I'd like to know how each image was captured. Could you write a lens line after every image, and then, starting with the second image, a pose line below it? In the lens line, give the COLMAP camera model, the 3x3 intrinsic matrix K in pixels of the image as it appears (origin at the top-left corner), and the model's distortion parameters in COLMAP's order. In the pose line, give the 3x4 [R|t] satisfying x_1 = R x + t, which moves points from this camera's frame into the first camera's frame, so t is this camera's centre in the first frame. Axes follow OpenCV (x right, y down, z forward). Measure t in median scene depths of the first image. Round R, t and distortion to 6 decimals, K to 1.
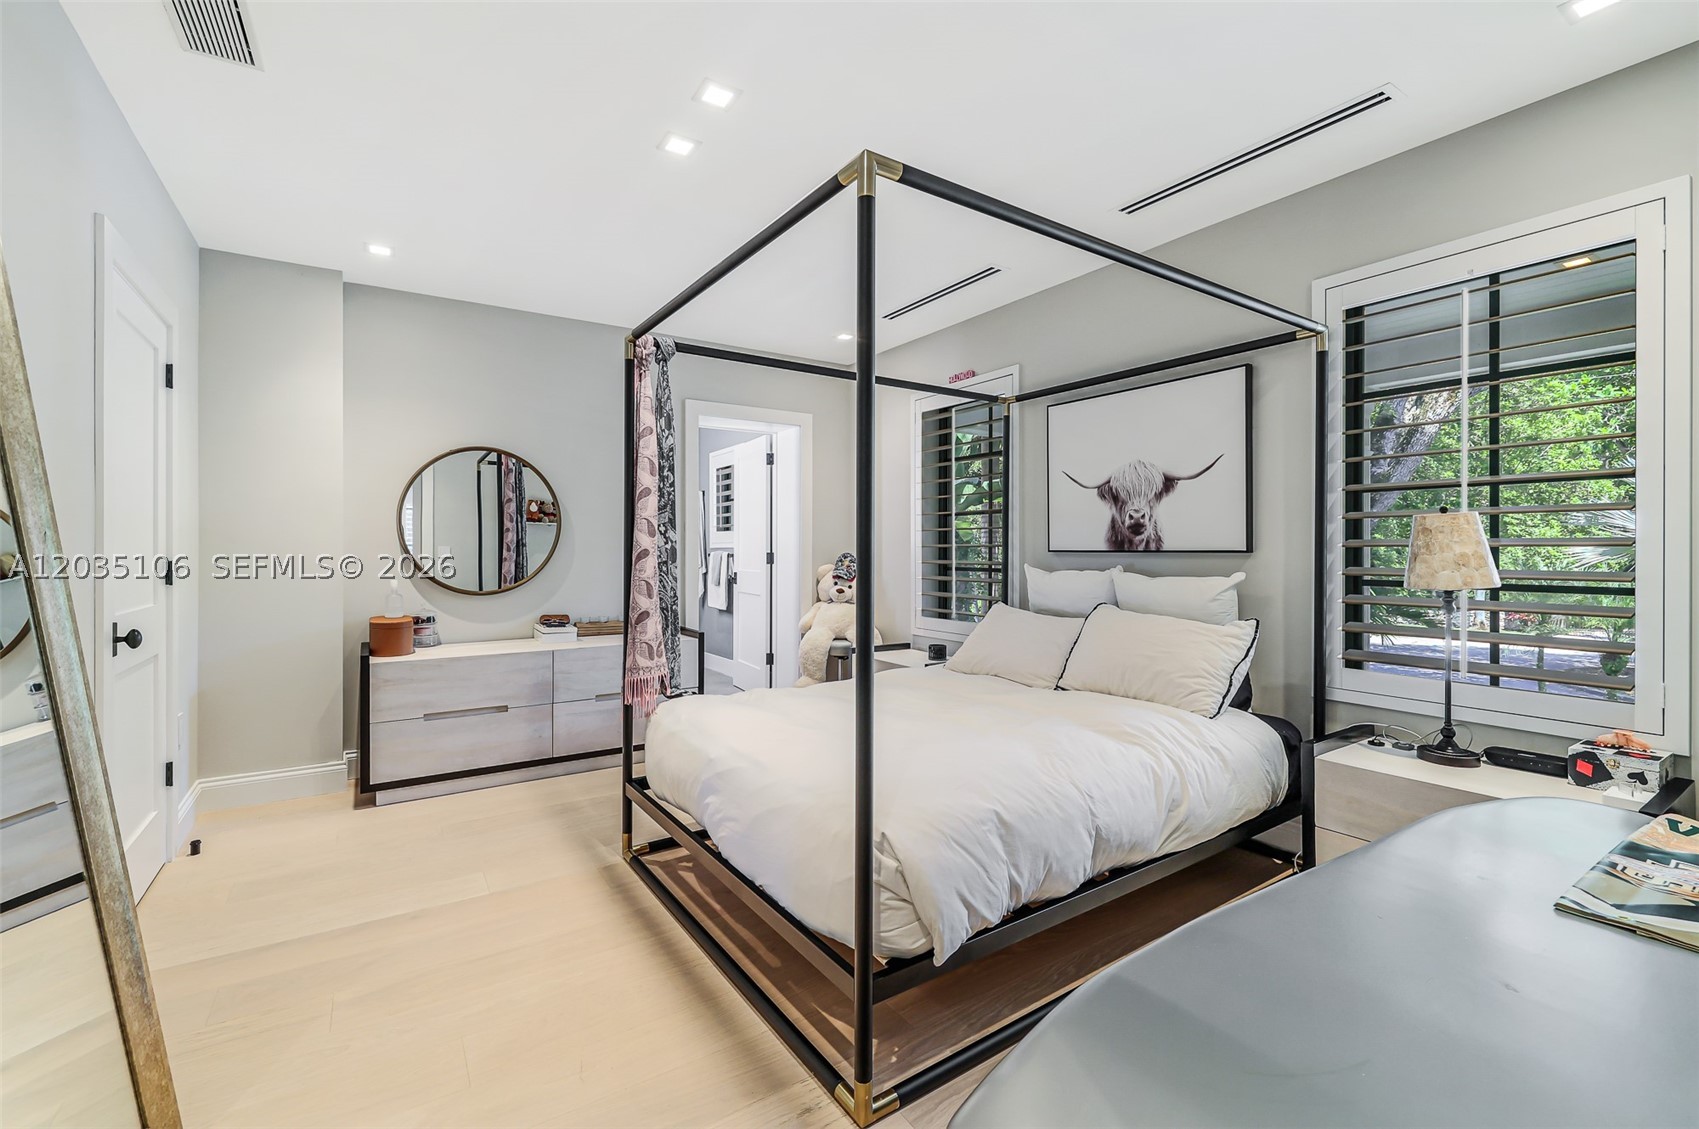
lens RADIAL K [[720.6, 0, 847.4], [0, 720.6, 550.2], [0, 0, 1]] dist [-0.010326, 0.000441]
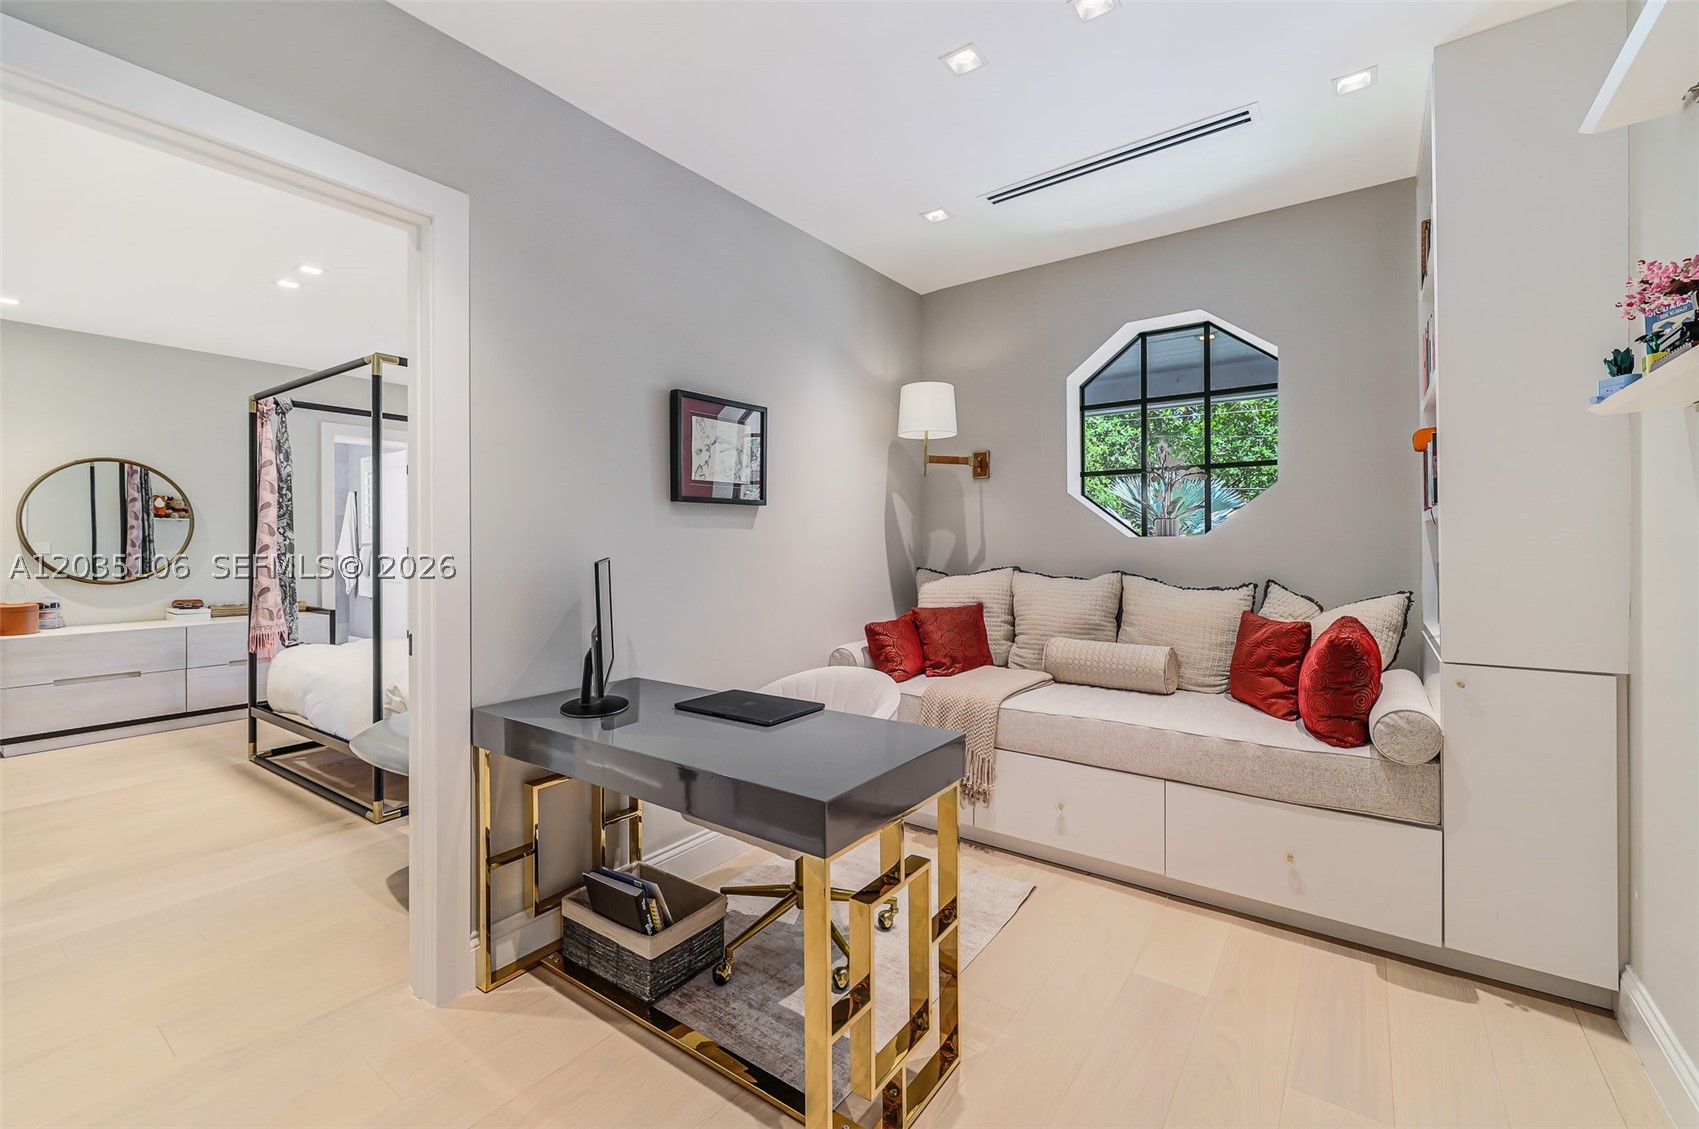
lens RADIAL K [[720.6, 0, 856.0], [0, 720.6, 541.4], [0, 0, 1]] dist [-0.010326, 0.000441]
pose [[0.932871, -0.004851, 0.360179, 0.269085], [0.005223, 0.999986, -0.000060, -0.001509], [-0.360173, 0.001937, 0.932883, -0.675946]]
